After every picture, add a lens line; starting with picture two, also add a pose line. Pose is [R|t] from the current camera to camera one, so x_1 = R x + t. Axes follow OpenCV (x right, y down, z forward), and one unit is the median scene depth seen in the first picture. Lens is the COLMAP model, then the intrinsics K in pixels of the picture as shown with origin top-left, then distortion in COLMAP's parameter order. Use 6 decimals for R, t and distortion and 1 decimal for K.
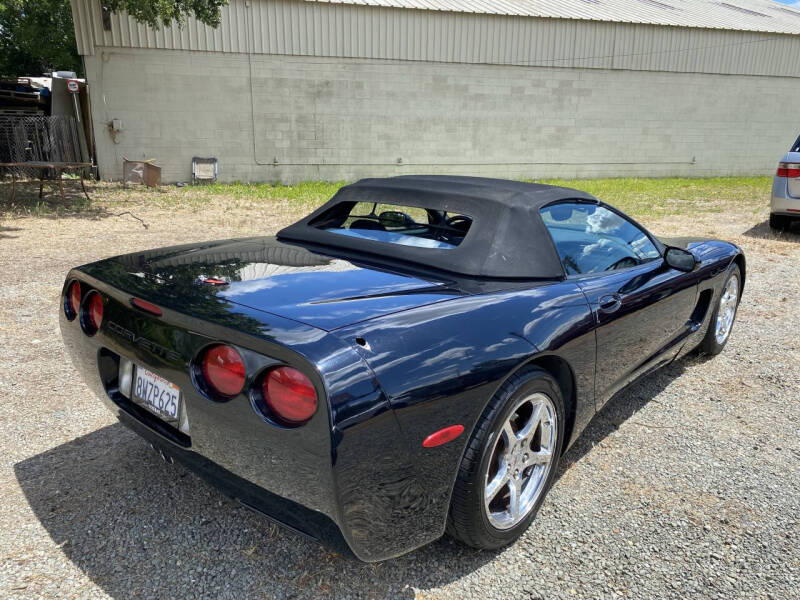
lens RADIAL K [[620.2, 0, 399.7], [0, 620.2, 304.4], [0, 0, 1]] dist [0.024509, -0.034763]
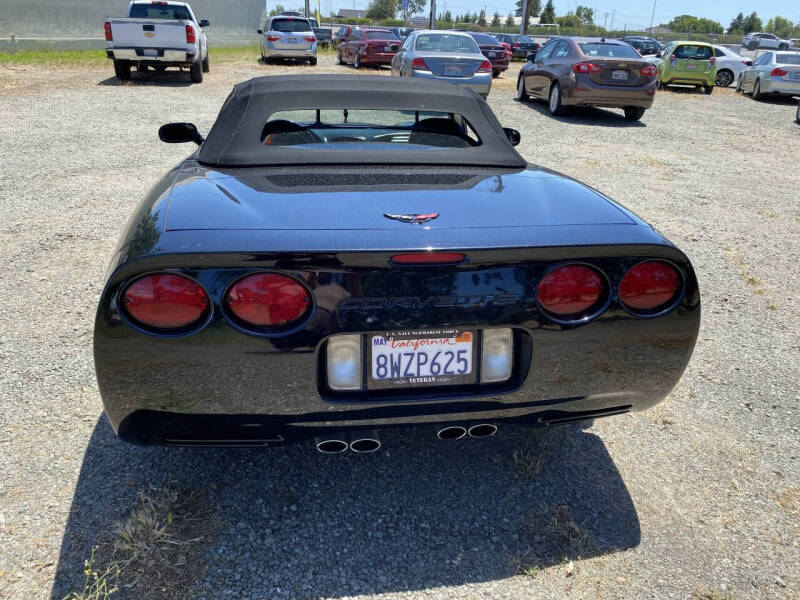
lens RADIAL K [[620.2, 0, 378.2], [0, 620.2, 311.0], [0, 0, 1]] dist [0.024509, -0.034763]
pose [[0.624804, -0.307442, 0.717704, -0.108581], [0.179879, 0.951165, 0.250854, -0.014956], [-0.759778, -0.027635, 0.649595, 0.055393]]
